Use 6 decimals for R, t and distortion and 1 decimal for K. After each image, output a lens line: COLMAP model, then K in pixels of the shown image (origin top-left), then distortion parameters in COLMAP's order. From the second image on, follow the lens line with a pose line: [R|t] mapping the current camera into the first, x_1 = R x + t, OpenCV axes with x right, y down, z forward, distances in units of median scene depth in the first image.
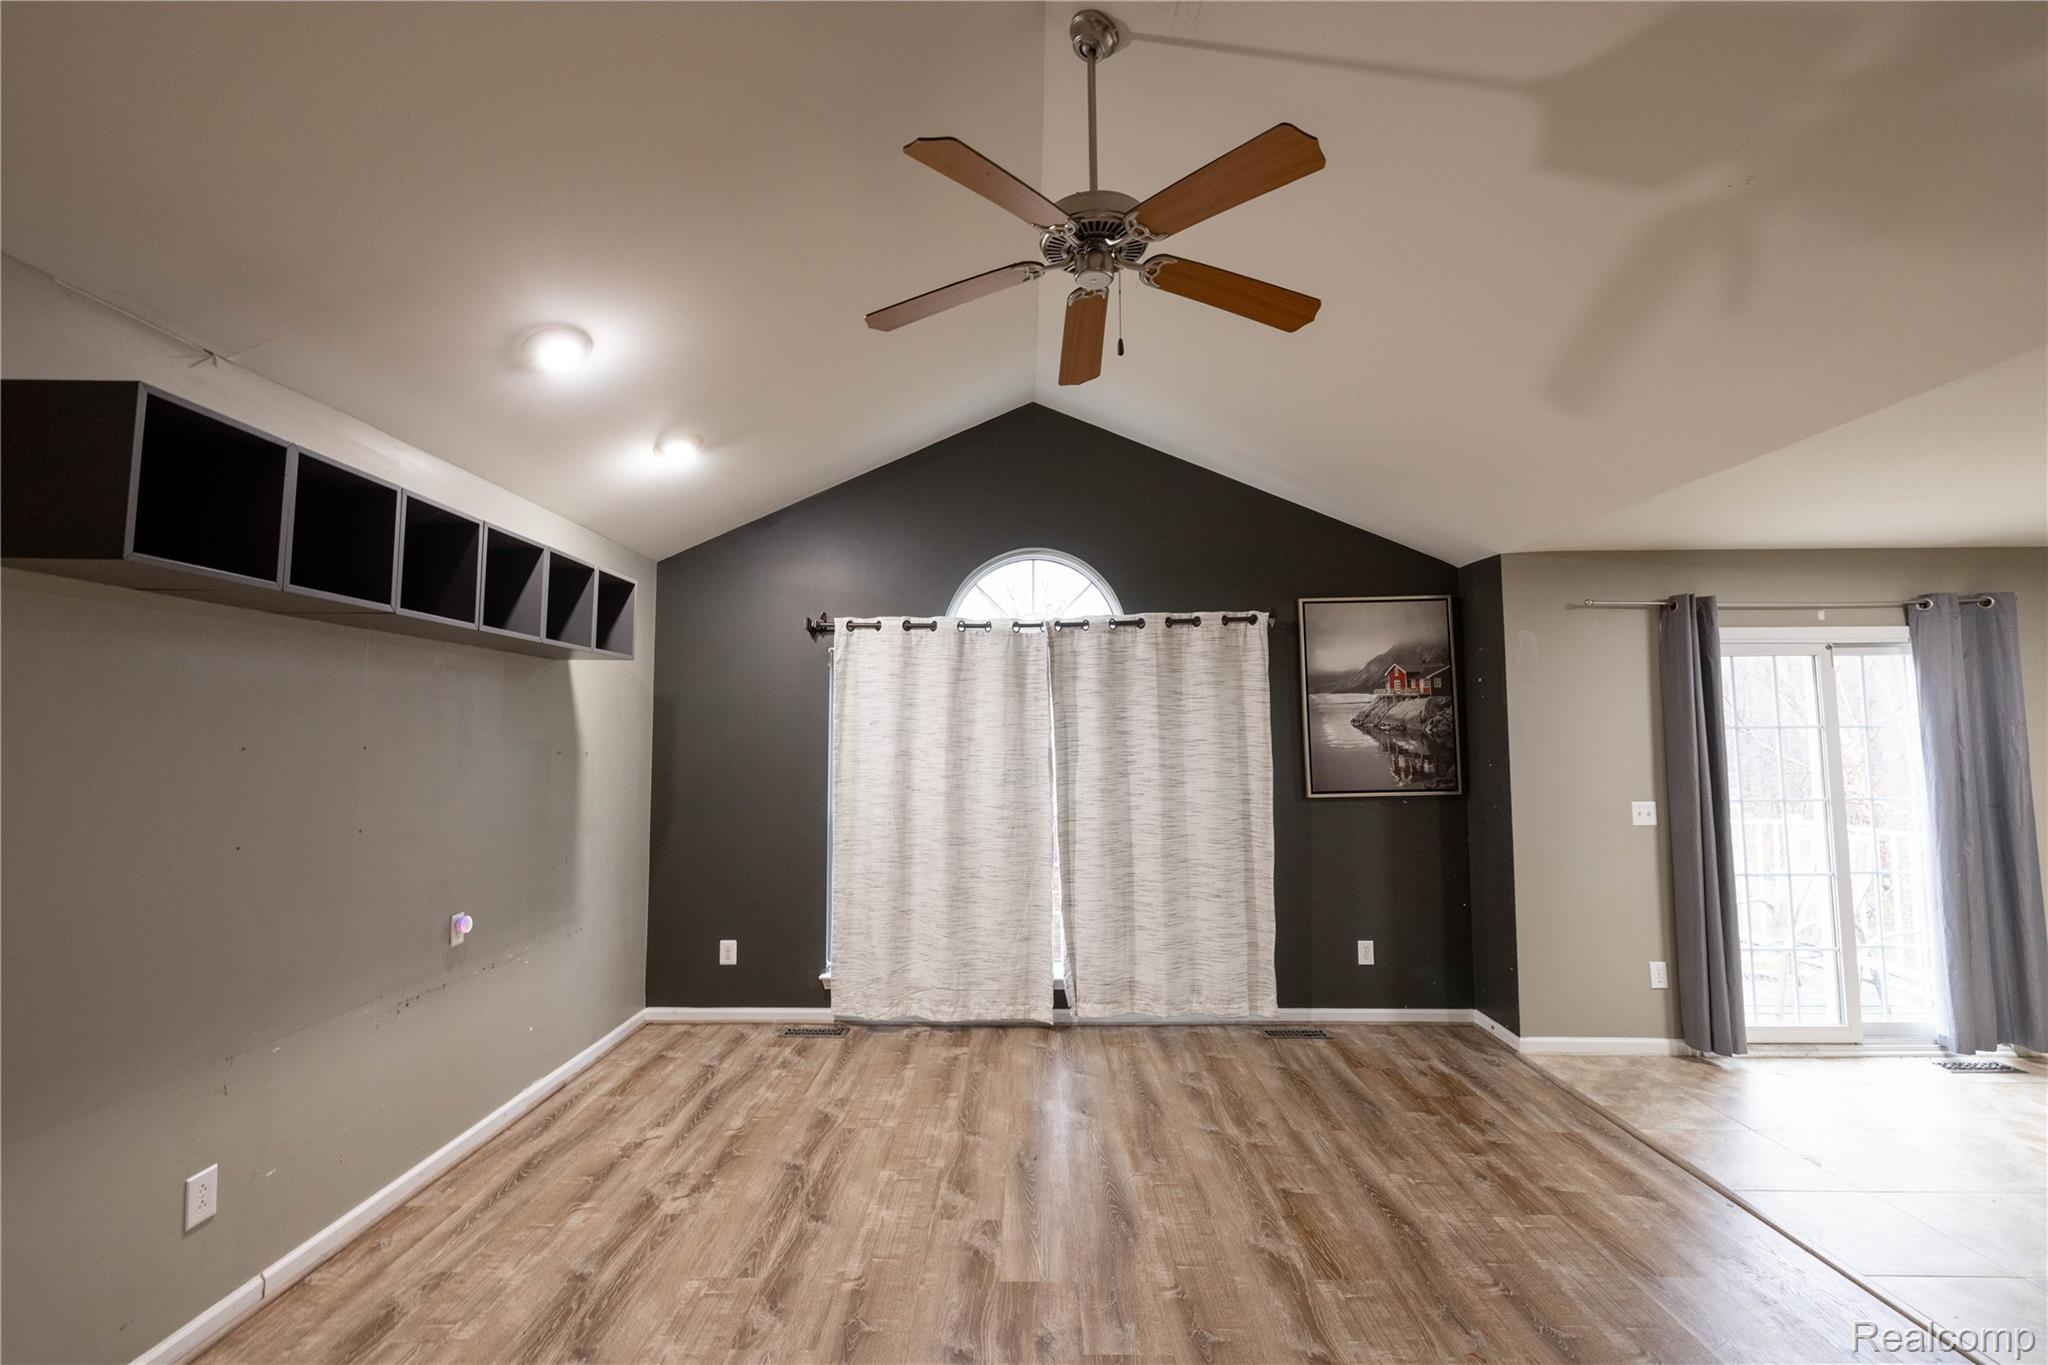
lens RADIAL K [[839.1, 0, 1048.4], [0, 839.1, 683.1], [0, 0, 1]] dist [-0.001760, 0.000123]
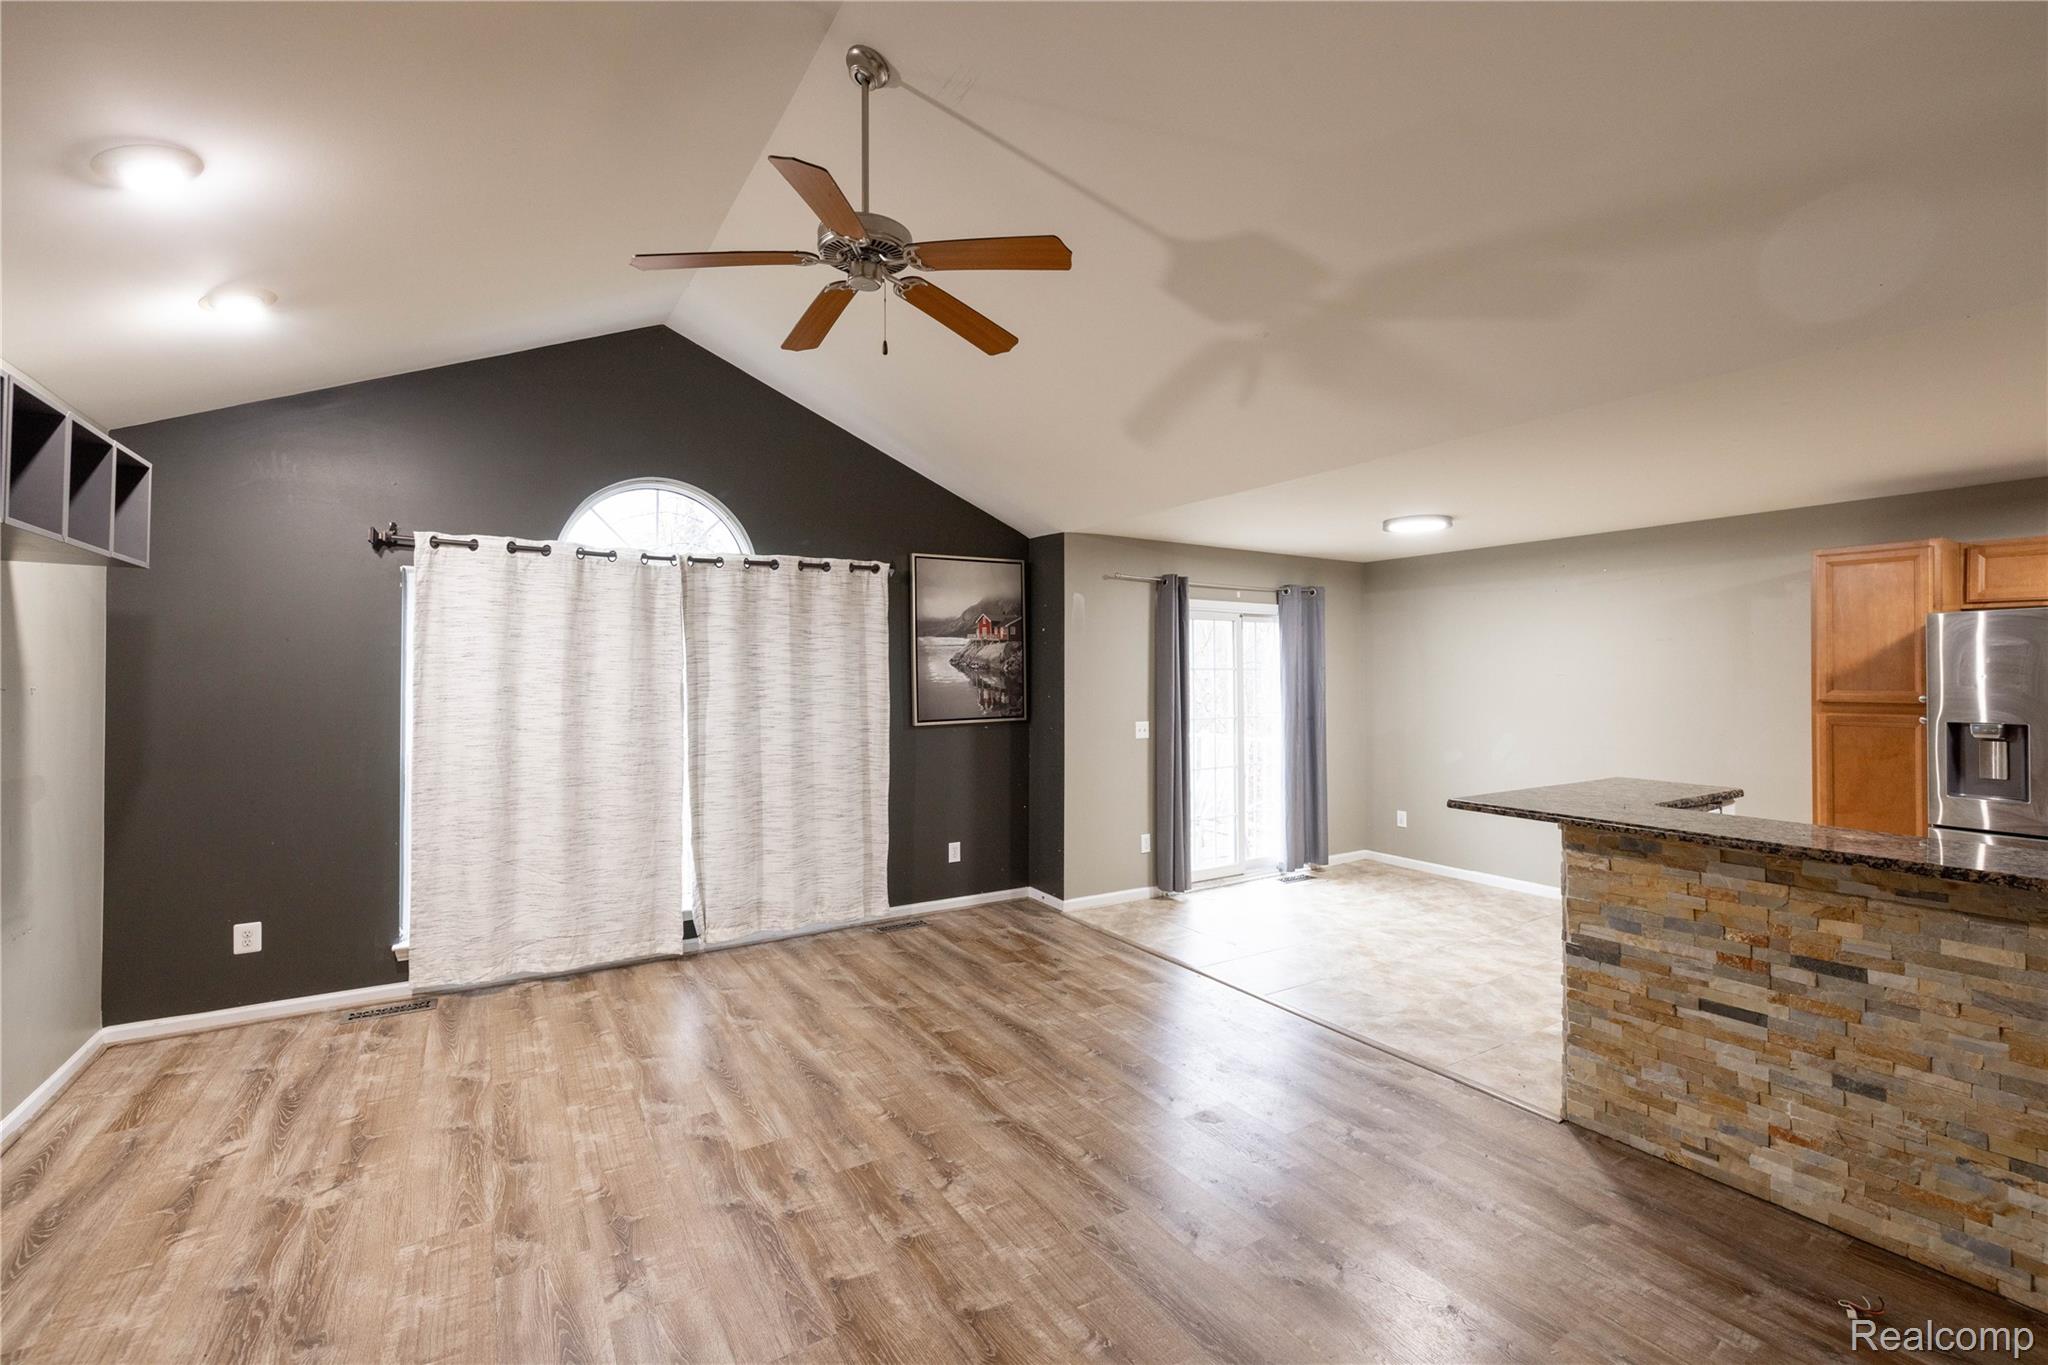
lens RADIAL K [[839.1, 0, 1061.6], [0, 839.1, 666.8], [0, 0, 1]] dist [-0.001760, 0.000123]
pose [[0.831275, 0.010532, 0.555762, -0.185142], [-0.041457, 0.998211, 0.043092, -0.004168], [-0.554314, -0.058862, 0.830224, -0.080830]]
